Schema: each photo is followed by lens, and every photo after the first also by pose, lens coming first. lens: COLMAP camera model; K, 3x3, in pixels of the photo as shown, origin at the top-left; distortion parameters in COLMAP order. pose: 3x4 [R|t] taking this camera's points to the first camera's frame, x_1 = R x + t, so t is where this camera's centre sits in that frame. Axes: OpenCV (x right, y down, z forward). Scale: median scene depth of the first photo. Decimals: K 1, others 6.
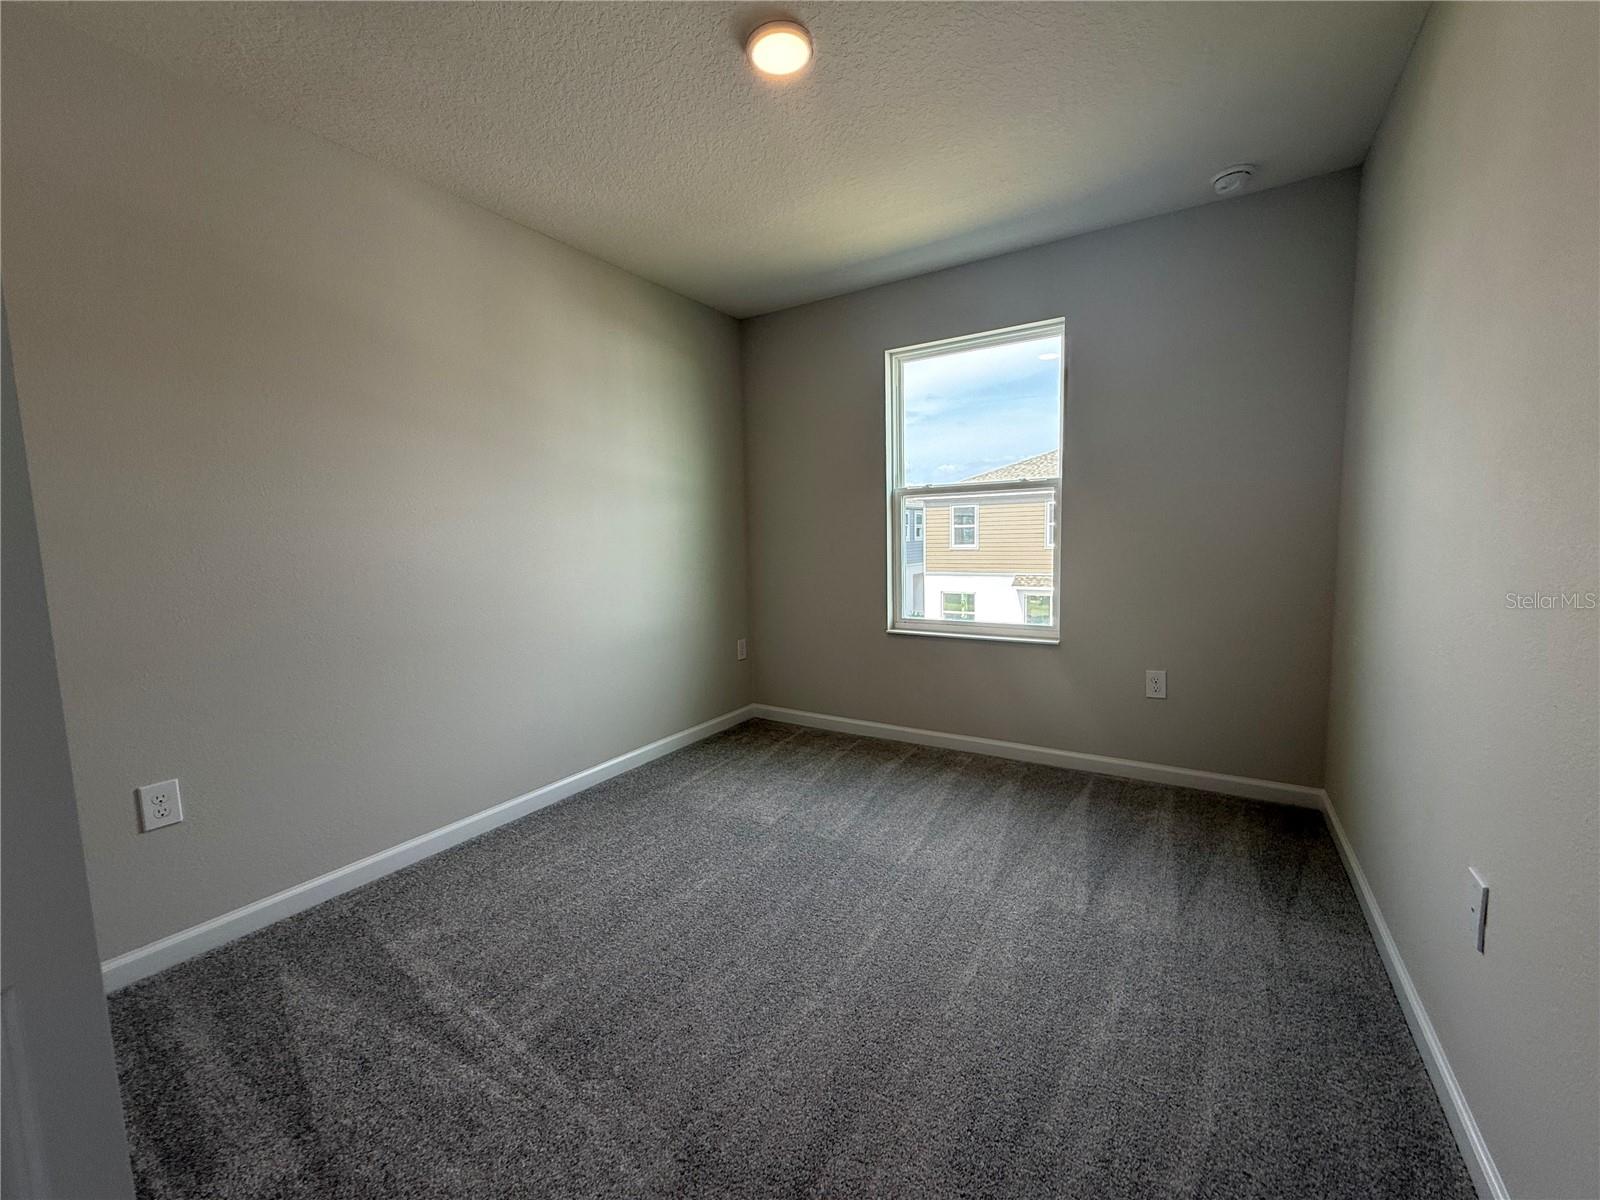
lens RADIAL K [[637.7, 0, 798.2], [0, 637.7, 598.2], [0, 0, 1]] dist [-0.003937, 0.000195]
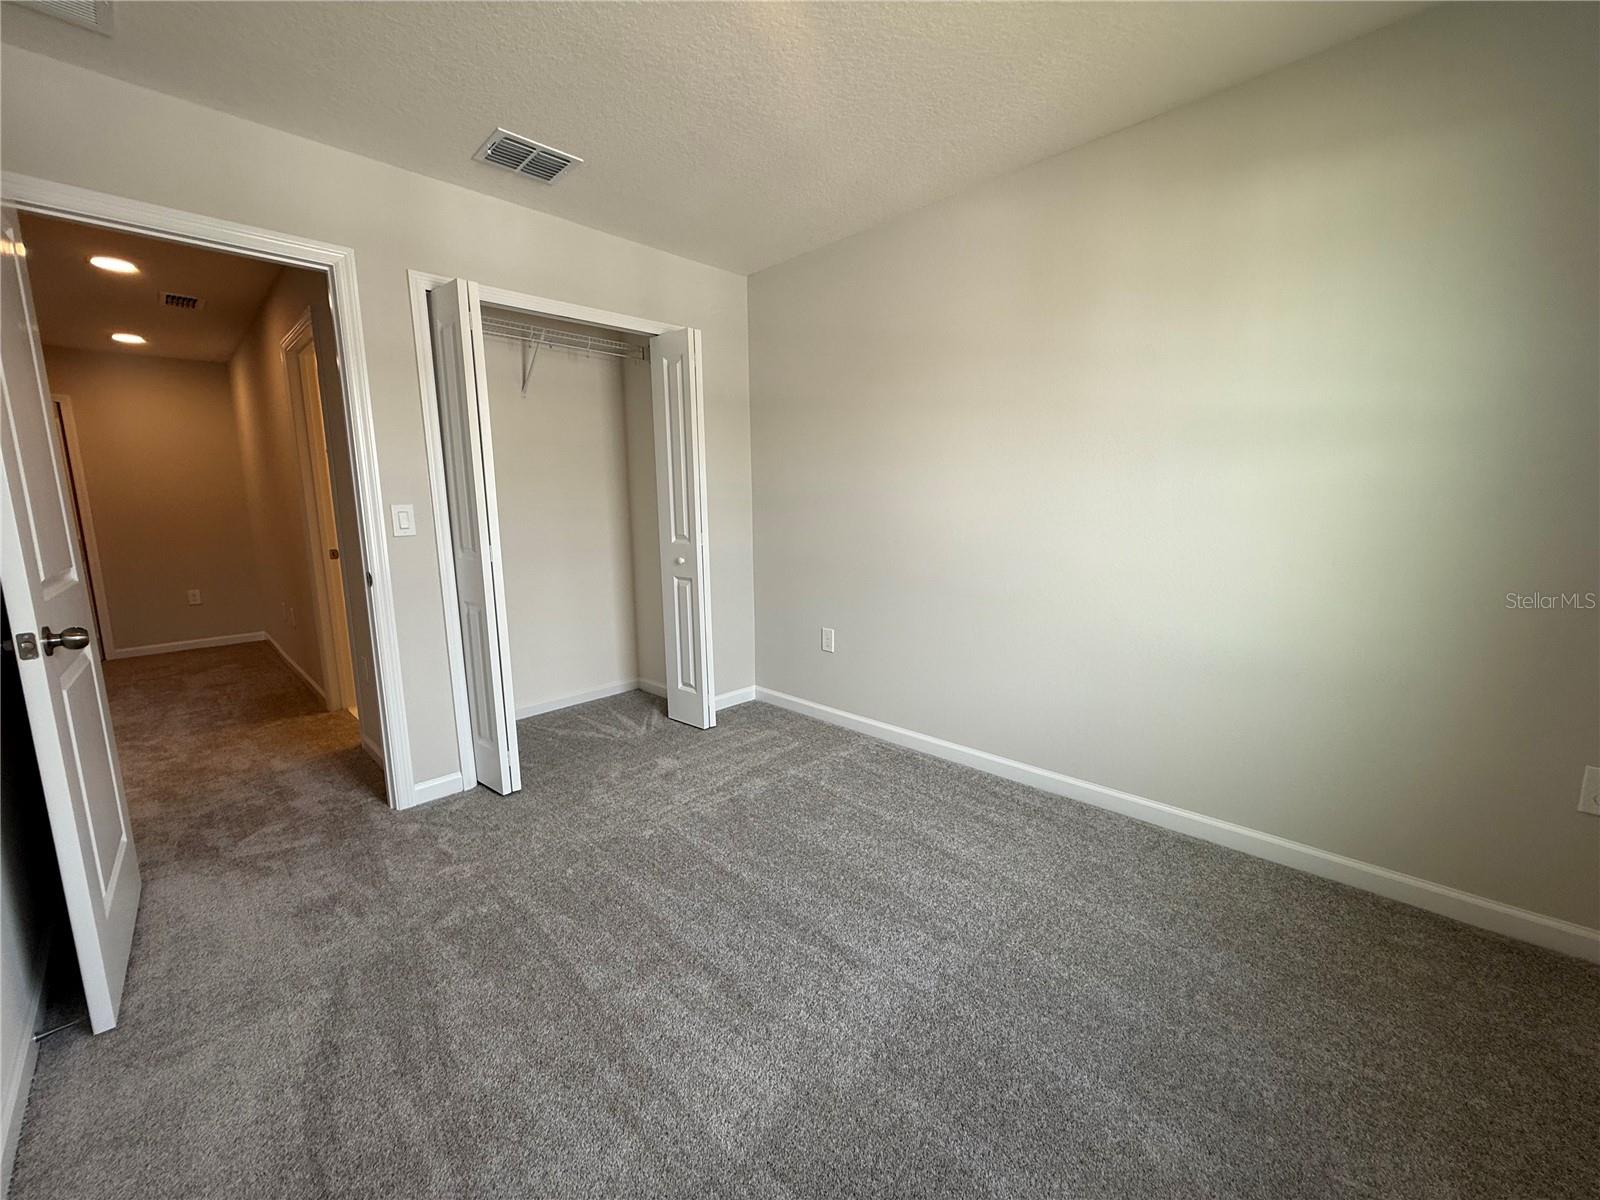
lens RADIAL K [[637.7, 0, 798.7], [0, 637.7, 601.7], [0, 0, 1]] dist [-0.003937, 0.000195]
pose [[-0.236456, 0.166901, -0.957200, 0.504418], [-0.080004, 0.978447, 0.190369, -0.091791], [0.968343, 0.121594, -0.218007, 0.739838]]
